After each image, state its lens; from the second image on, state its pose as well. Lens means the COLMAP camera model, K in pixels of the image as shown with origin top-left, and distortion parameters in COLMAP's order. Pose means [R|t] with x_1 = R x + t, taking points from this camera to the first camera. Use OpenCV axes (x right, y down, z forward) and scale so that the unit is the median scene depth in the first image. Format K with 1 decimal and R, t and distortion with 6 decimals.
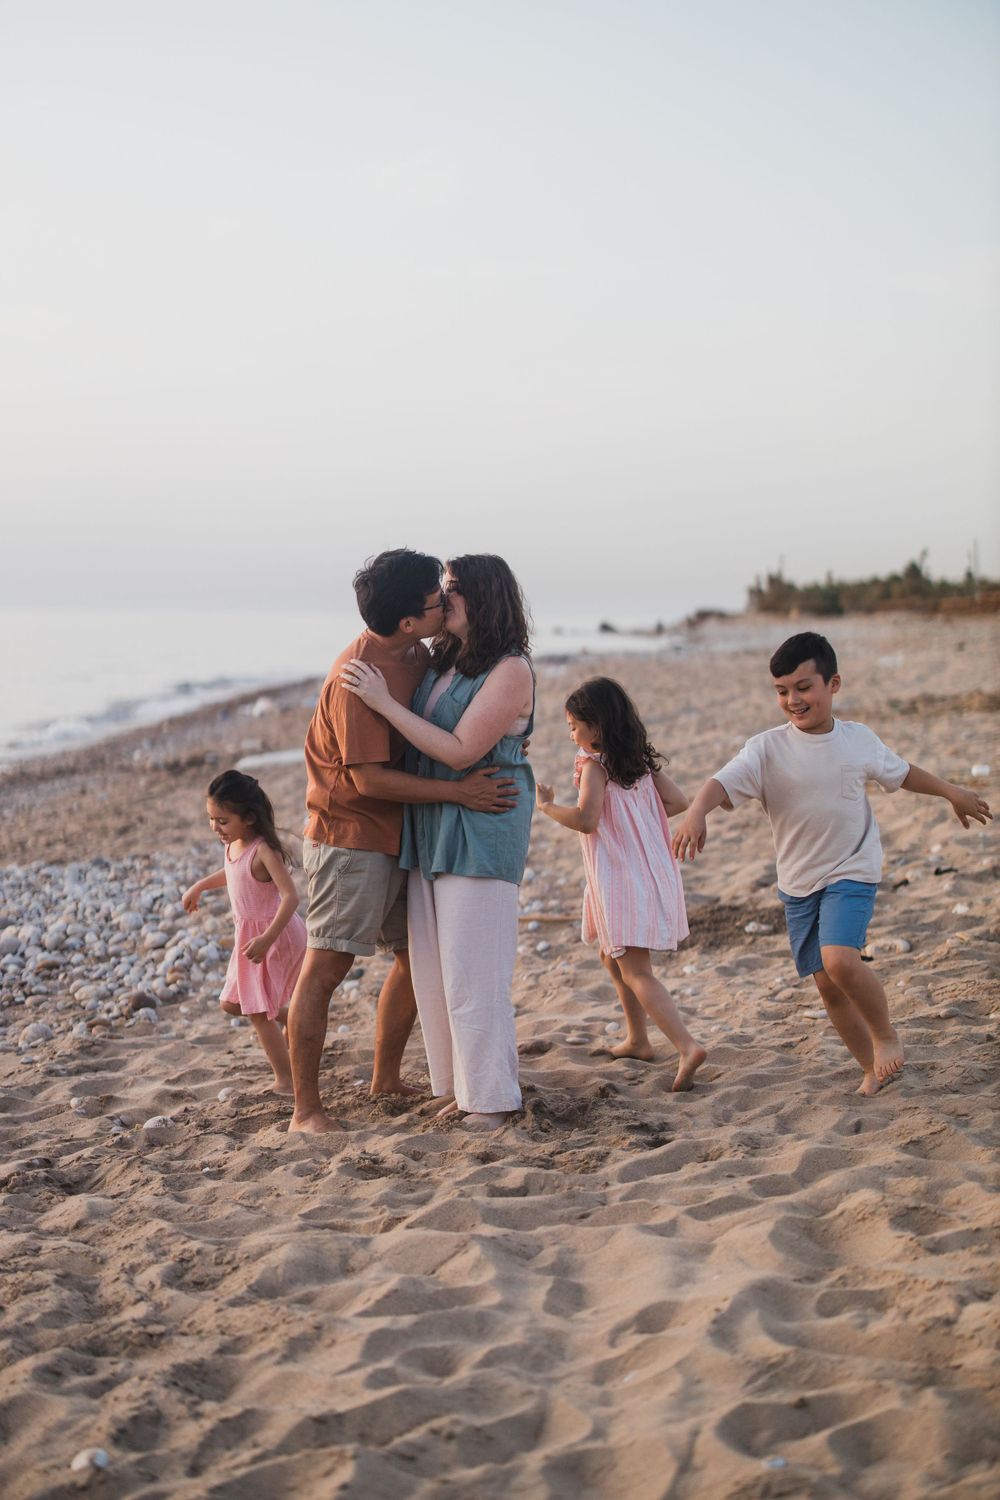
lens RADIAL K [[2011.4, 0, 500.0], [0, 2011.4, 750.0], [0, 0, 1]] dist [0.020250, 0.033927]
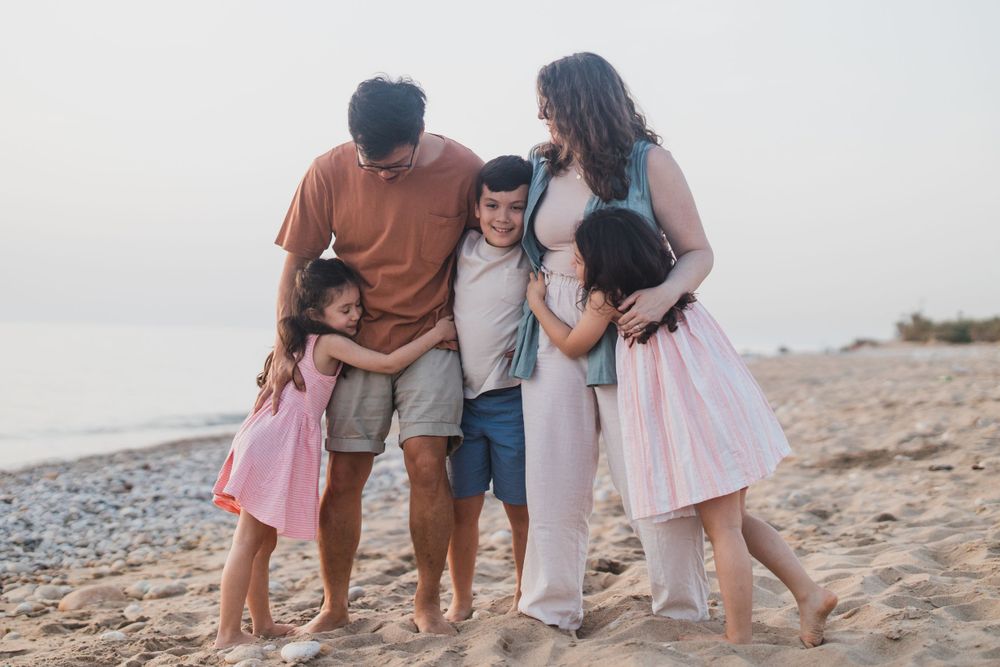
lens RADIAL K [[1574.4, 0, 497.5], [0, 1574.4, 336.1], [0, 0, 1]] dist [-0.000370, 0.073138]
pose [[0.992065, 0.016100, -0.124688, -0.019423], [-0.026715, 0.996113, -0.083936, 0.100147], [0.122852, 0.086601, 0.988639, -0.151420]]
